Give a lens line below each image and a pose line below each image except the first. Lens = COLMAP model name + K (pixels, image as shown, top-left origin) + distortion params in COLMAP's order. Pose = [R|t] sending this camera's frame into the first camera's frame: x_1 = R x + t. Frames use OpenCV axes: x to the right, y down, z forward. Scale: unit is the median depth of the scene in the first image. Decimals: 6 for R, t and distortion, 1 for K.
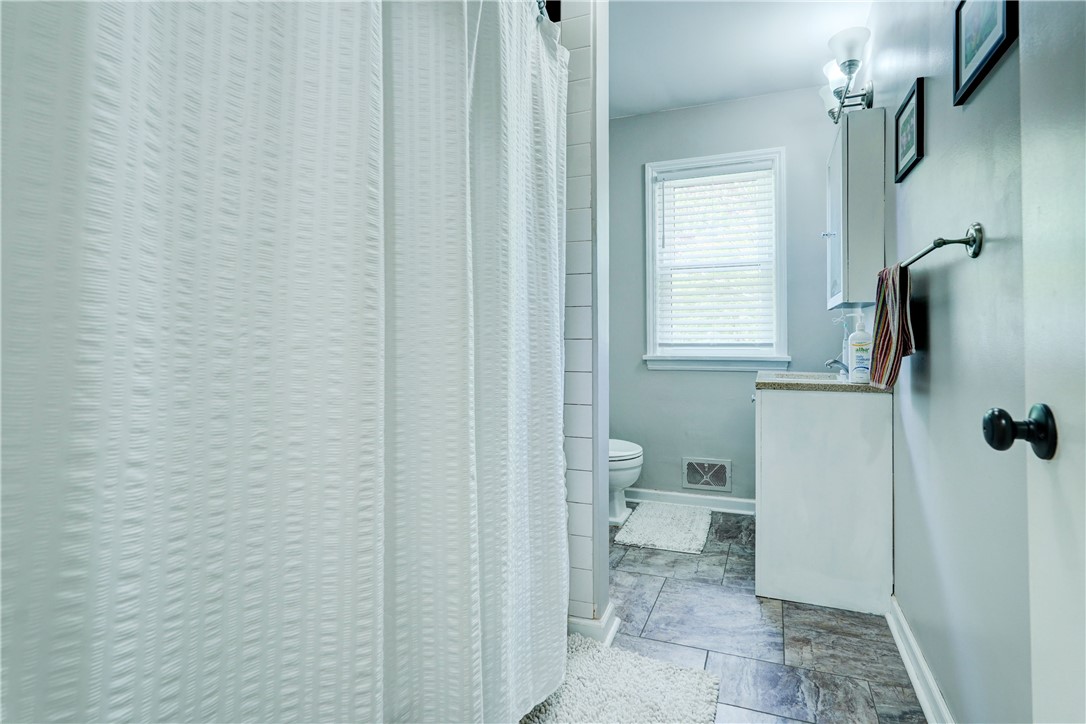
lens RADIAL K [[565.4, 0, 546.6], [0, 565.4, 339.4], [0, 0, 1]] dist [-0.022829, -0.000232]
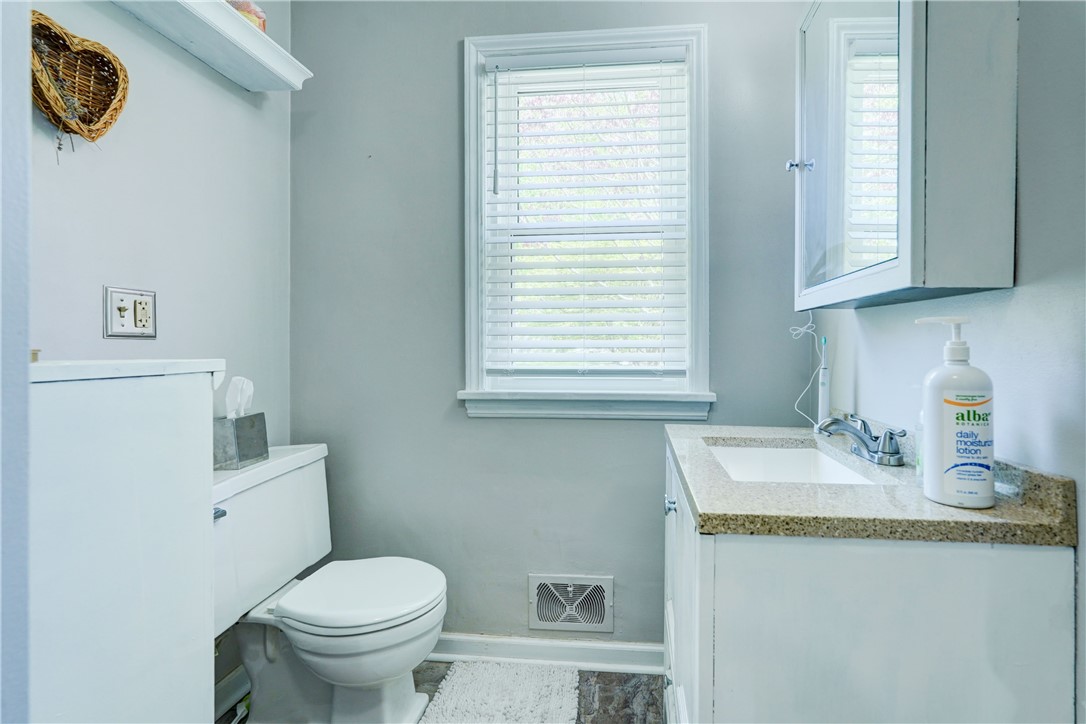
lens RADIAL K [[565.4, 0, 546.6], [0, 565.4, 339.4], [0, 0, 1]] dist [-0.022829, -0.000232]
pose [[0.976198, 0.006630, 0.216778, 0.137554], [-0.004845, 0.999950, -0.008765, -0.017443], [-0.216825, 0.007506, 0.976182, 0.458927]]
